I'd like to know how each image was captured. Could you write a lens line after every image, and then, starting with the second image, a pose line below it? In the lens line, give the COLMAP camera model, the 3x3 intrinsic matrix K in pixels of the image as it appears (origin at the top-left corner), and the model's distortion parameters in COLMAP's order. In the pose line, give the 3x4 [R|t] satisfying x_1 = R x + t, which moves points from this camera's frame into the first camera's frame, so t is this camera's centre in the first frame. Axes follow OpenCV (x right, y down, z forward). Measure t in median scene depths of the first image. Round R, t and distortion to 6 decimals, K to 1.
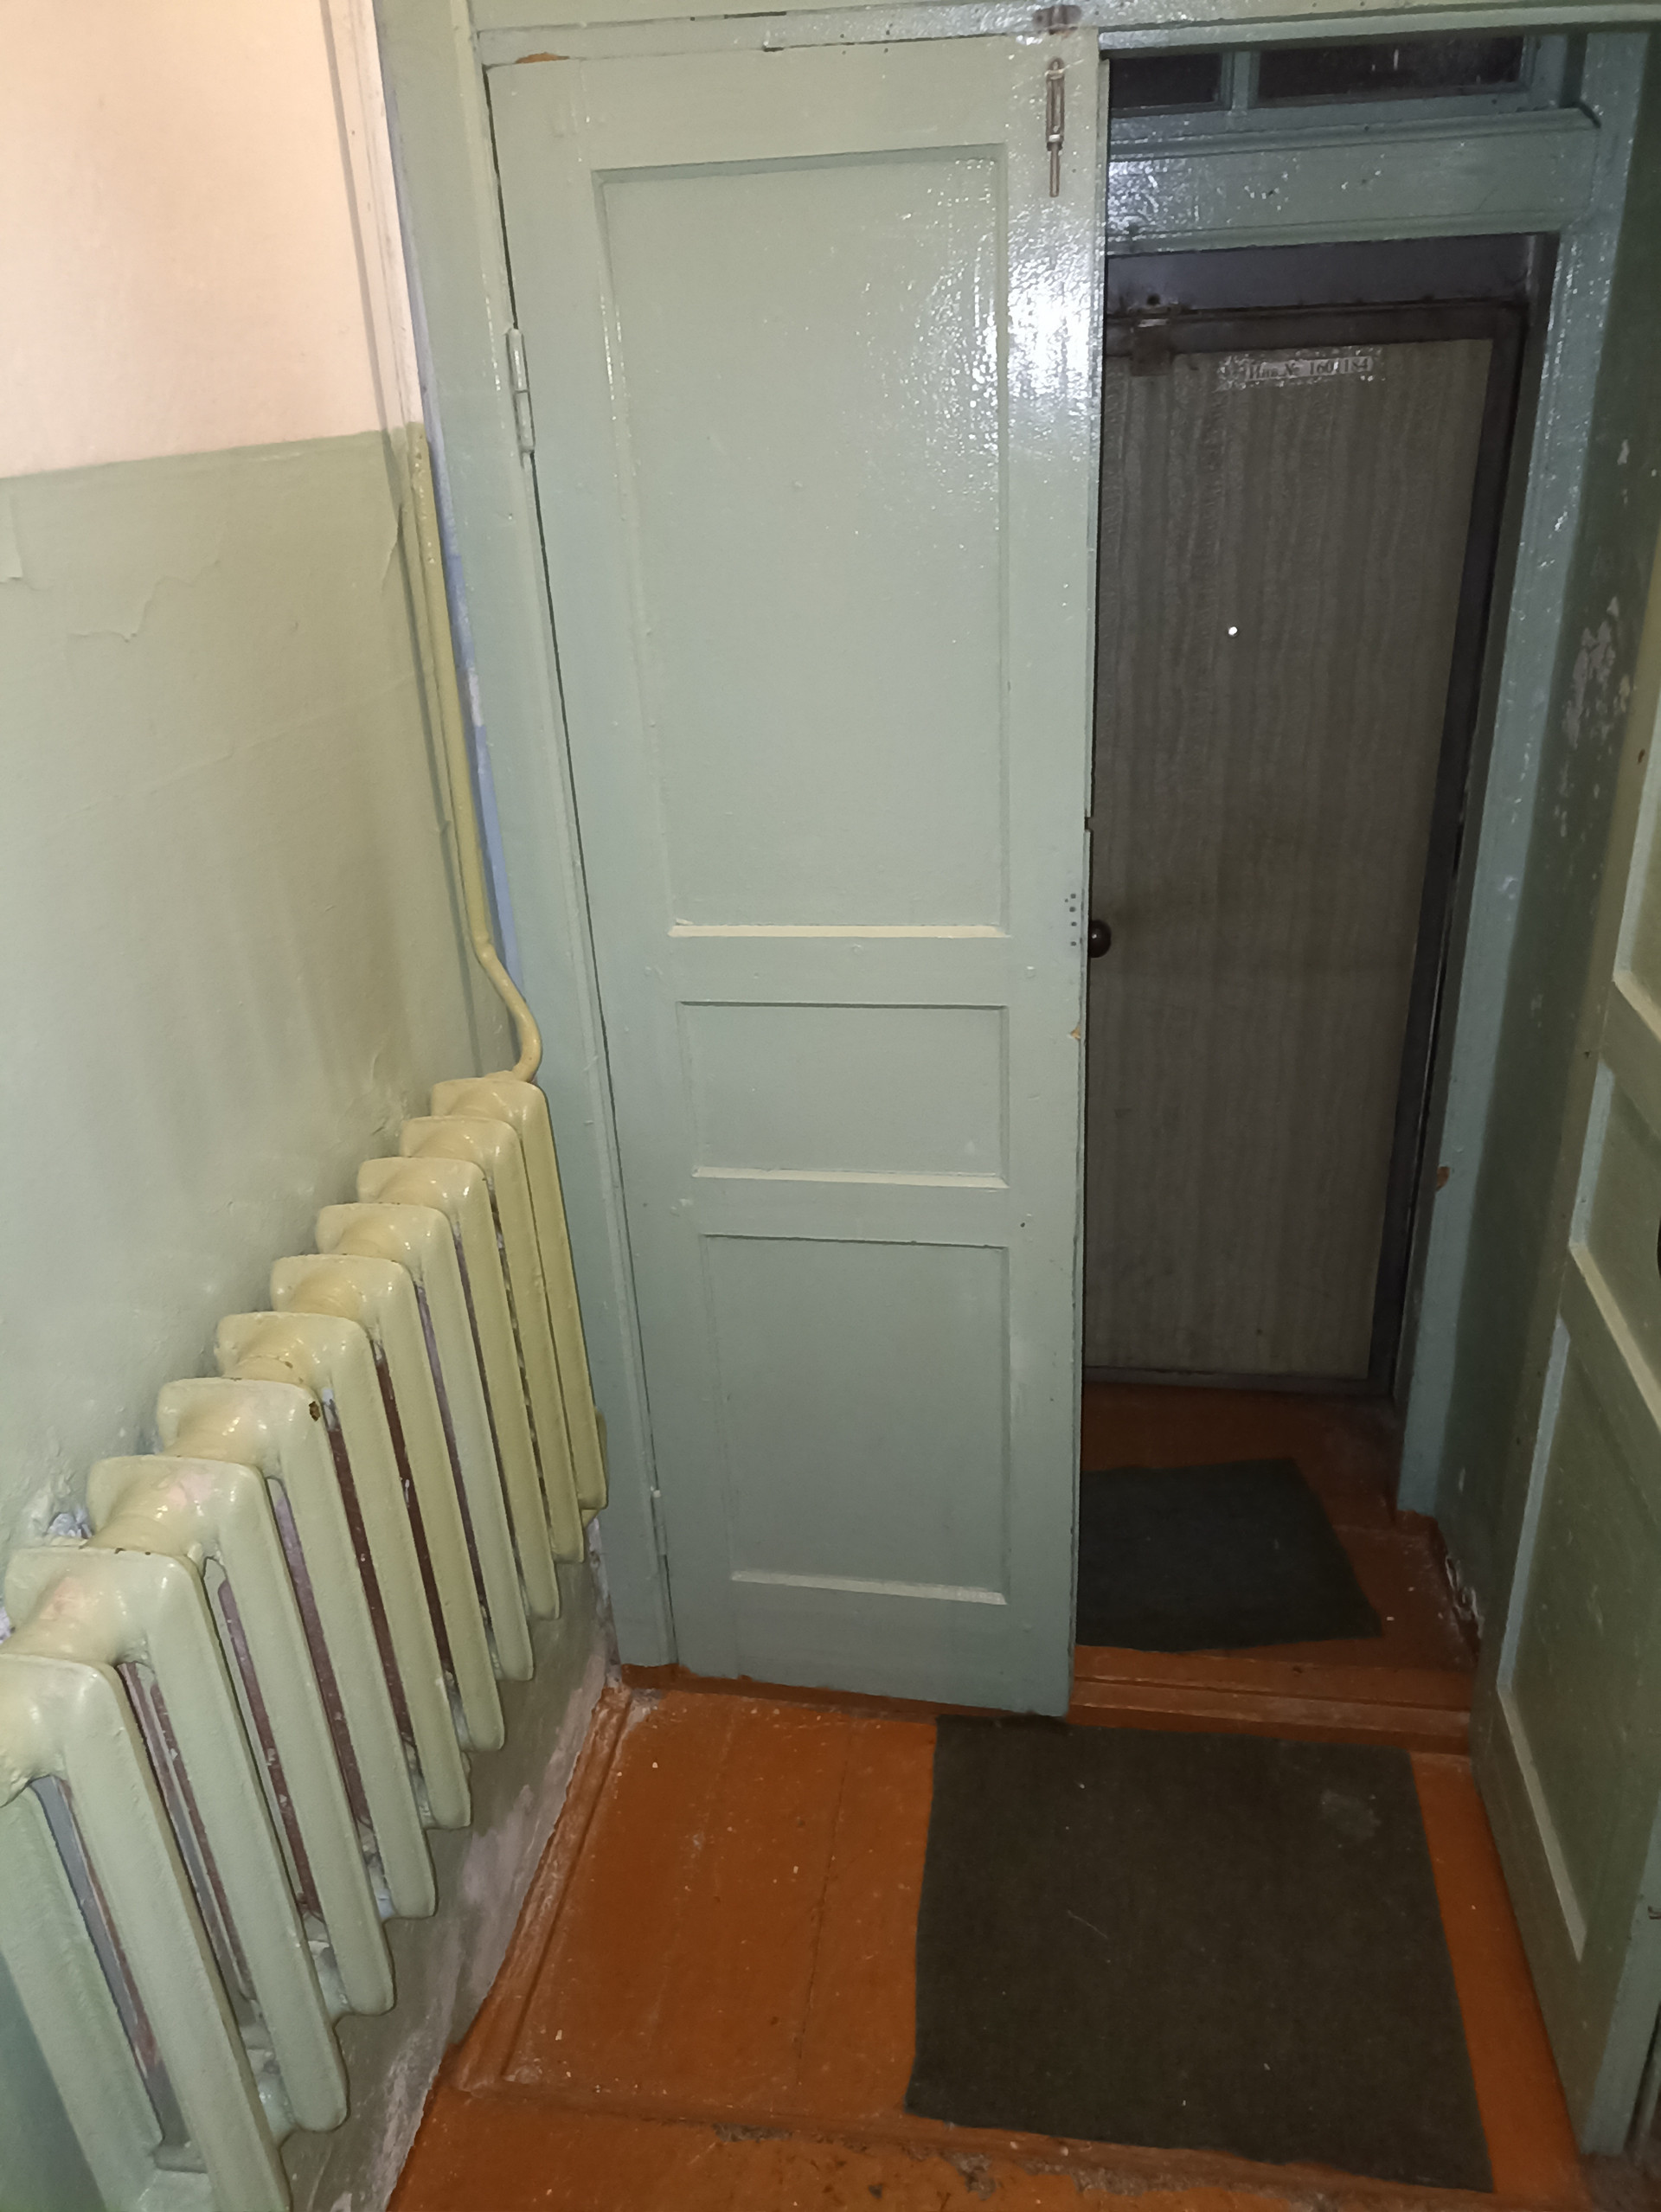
lens RADIAL K [[1623.7, 0, 829.6], [0, 1623.7, 1109.8], [0, 0, 1]] dist [0.035026, -0.035808]
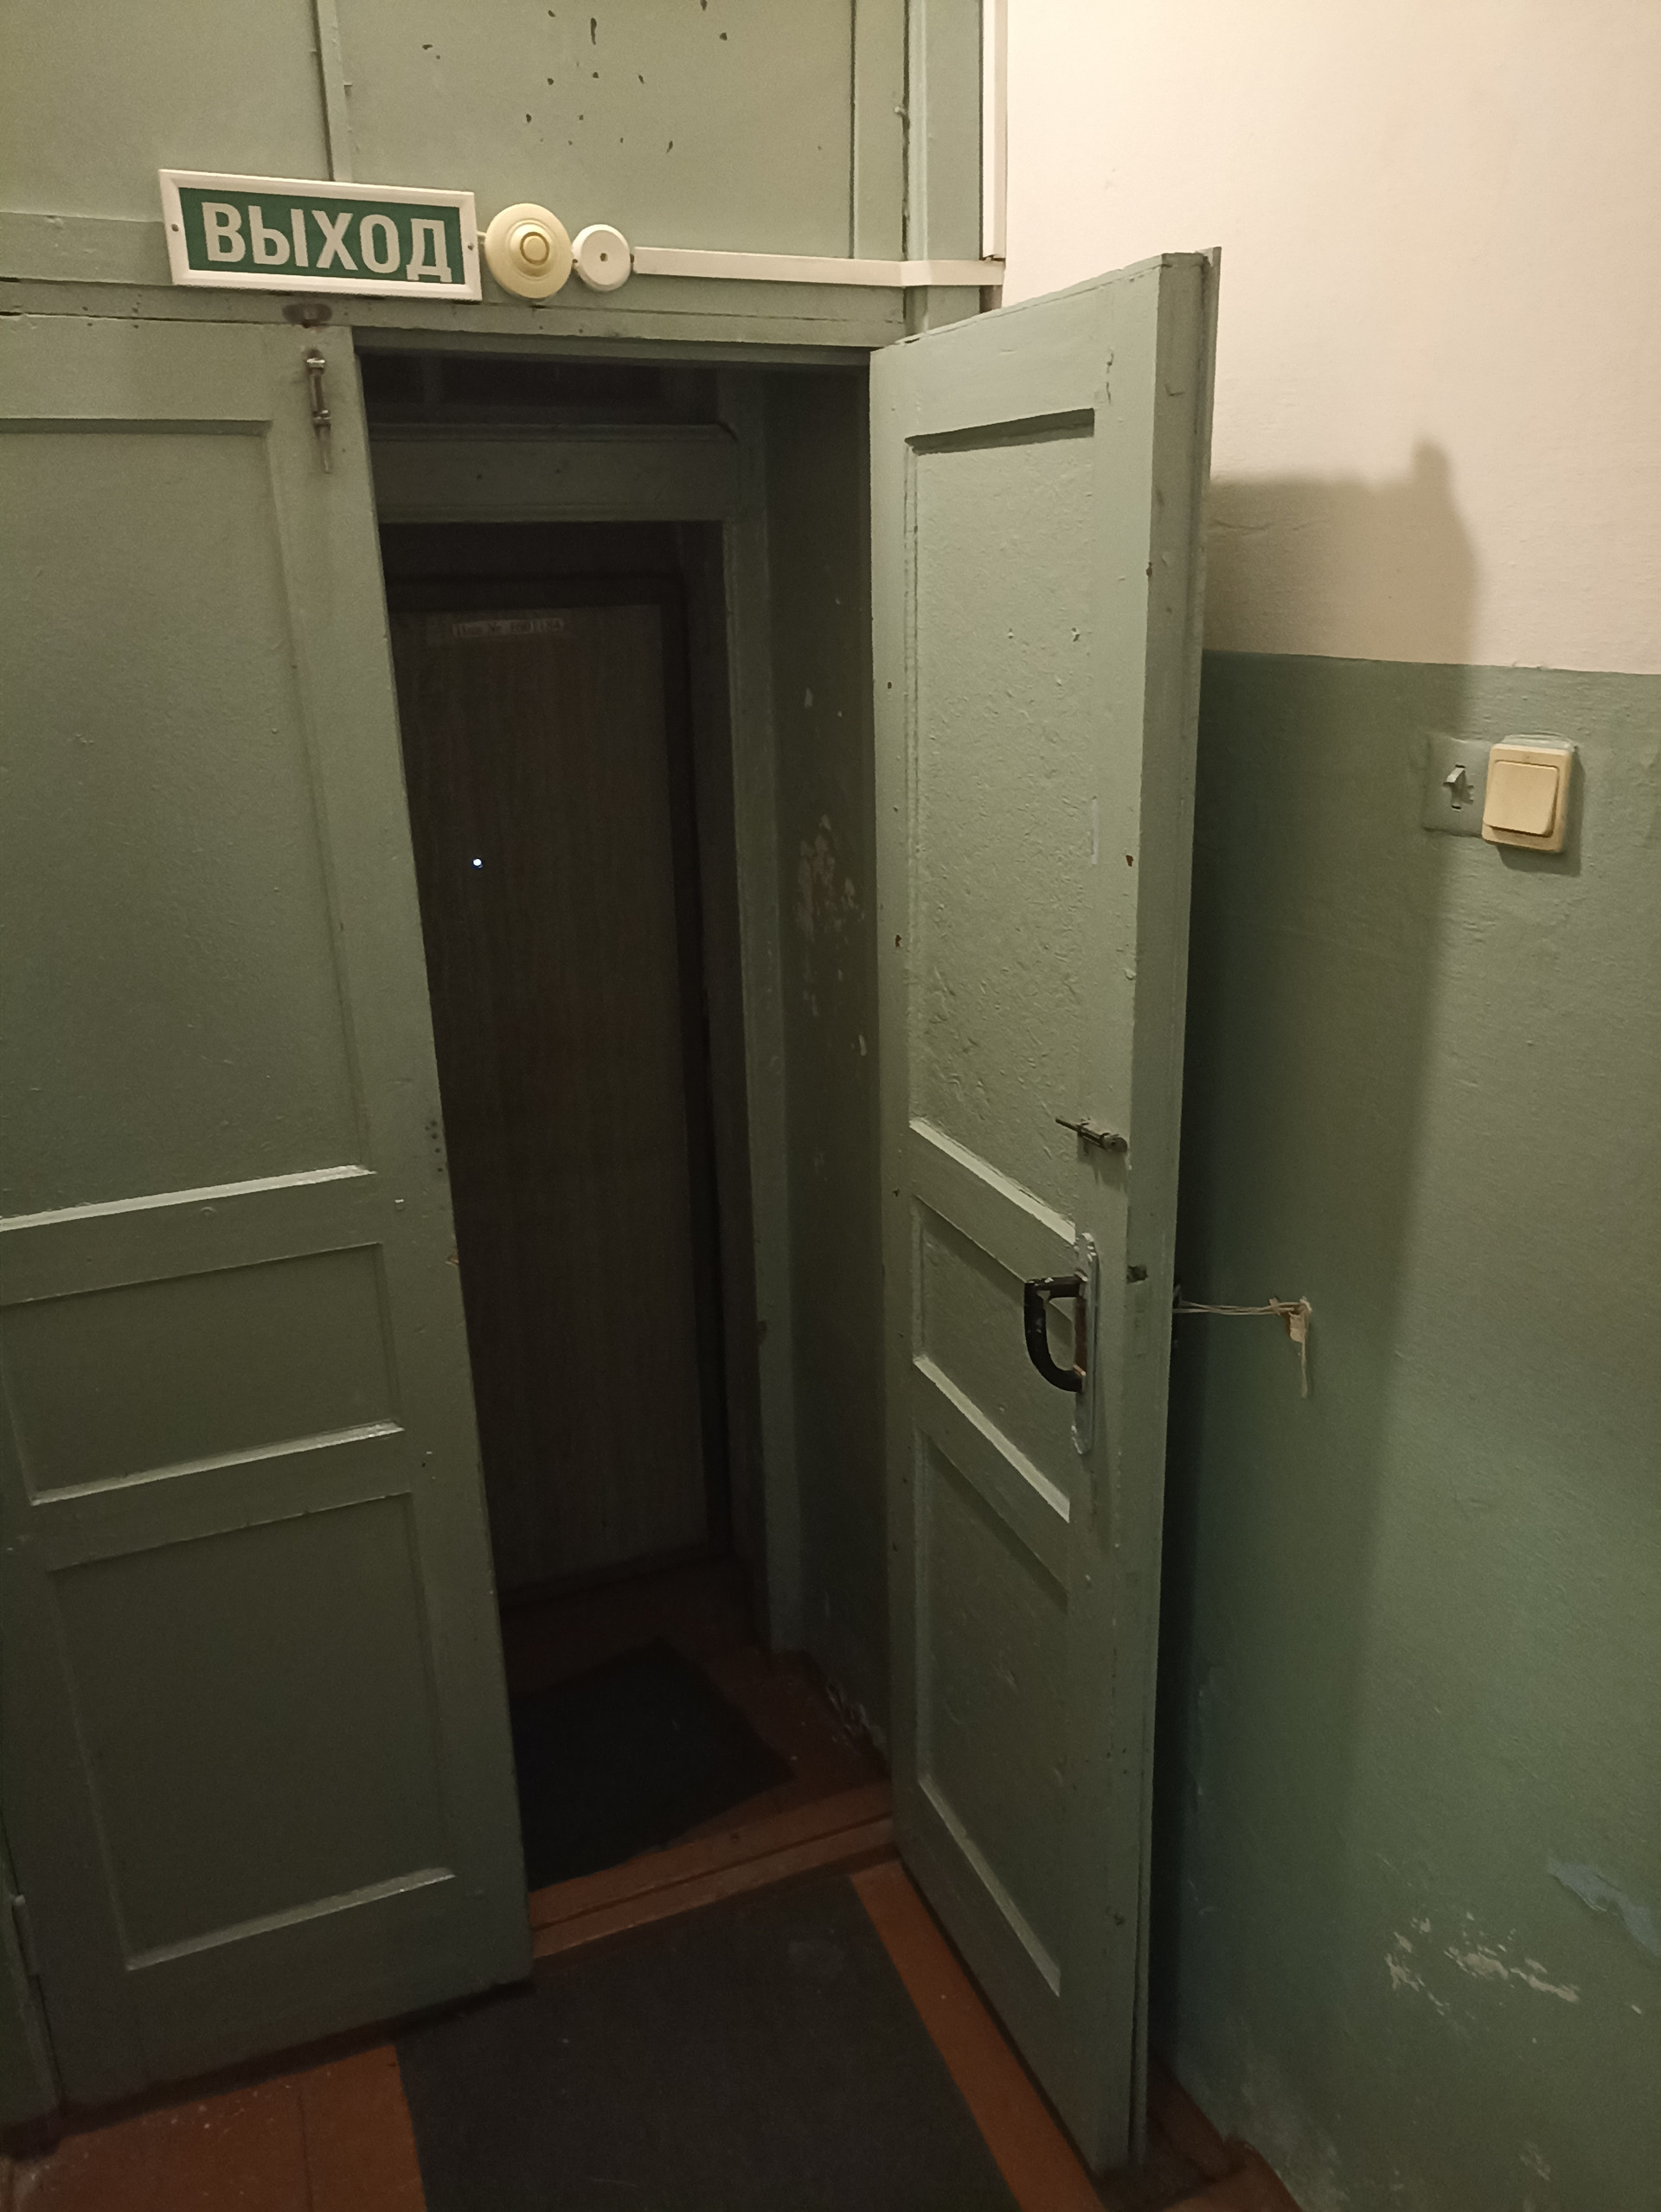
lens RADIAL K [[1623.7, 0, 817.0], [0, 1623.7, 1104.6], [0, 0, 1]] dist [0.035026, -0.035808]
pose [[0.860403, -0.137793, 0.490632, -0.120584], [0.203776, 0.975459, -0.083398, -0.009416], [-0.467099, 0.171735, 0.867367, 0.012460]]
